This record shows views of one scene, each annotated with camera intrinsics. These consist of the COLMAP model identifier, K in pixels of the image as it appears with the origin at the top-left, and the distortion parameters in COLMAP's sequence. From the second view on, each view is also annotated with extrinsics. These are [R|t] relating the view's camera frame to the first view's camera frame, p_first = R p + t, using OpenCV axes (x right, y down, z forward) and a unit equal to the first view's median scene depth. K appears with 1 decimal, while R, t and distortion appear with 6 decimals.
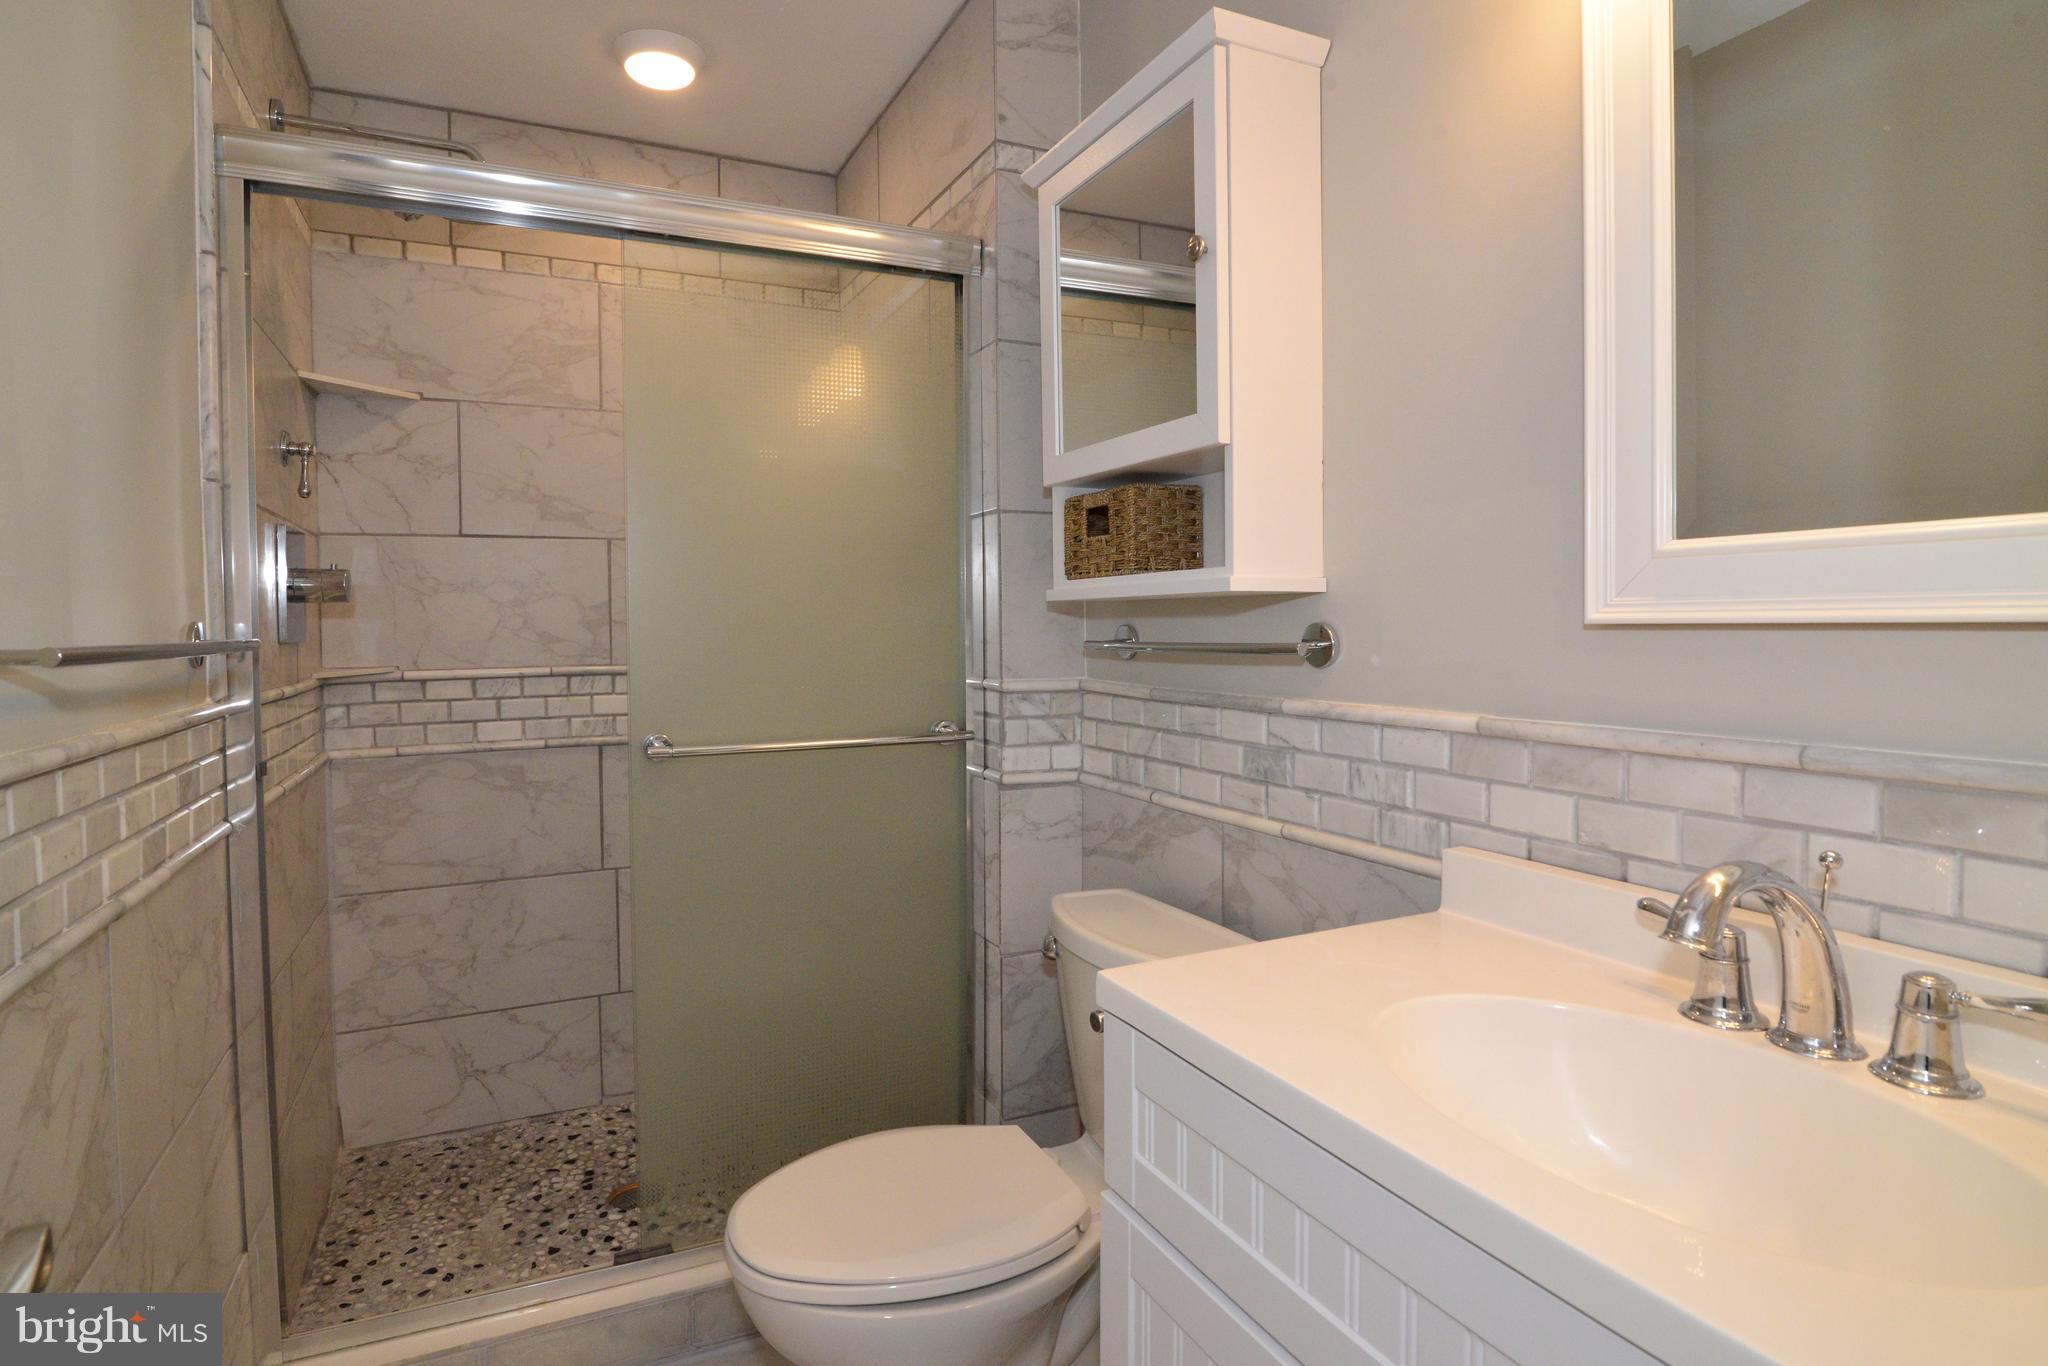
lens RADIAL K [[1044.6, 0, 989.1], [0, 1044.6, 651.9], [0, 0, 1]] dist [-0.016731, -0.000601]
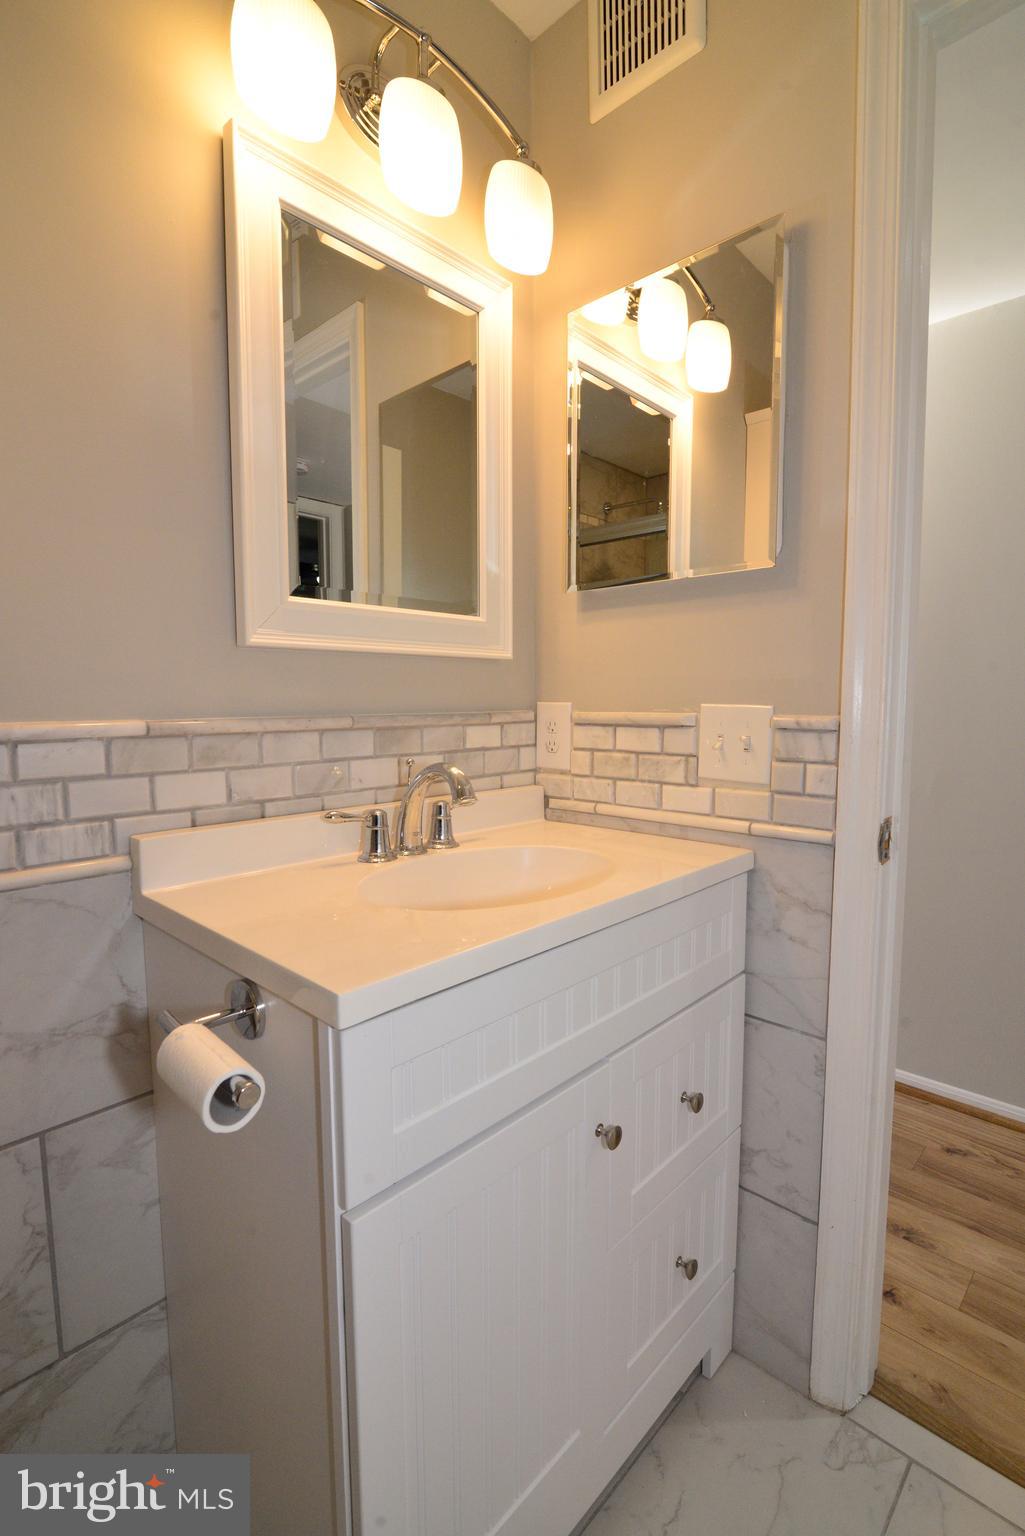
lens RADIAL K [[698.5, 0, 513.7], [0, 698.5, 766.6], [0, 0, 1]] dist [-0.018812, 0.000129]
pose [[-0.375887, -0.077108, 0.923452, -0.227635], [0.033515, 0.994749, 0.096703, 0.028473], [-0.926059, 0.067299, -0.371329, 0.501081]]
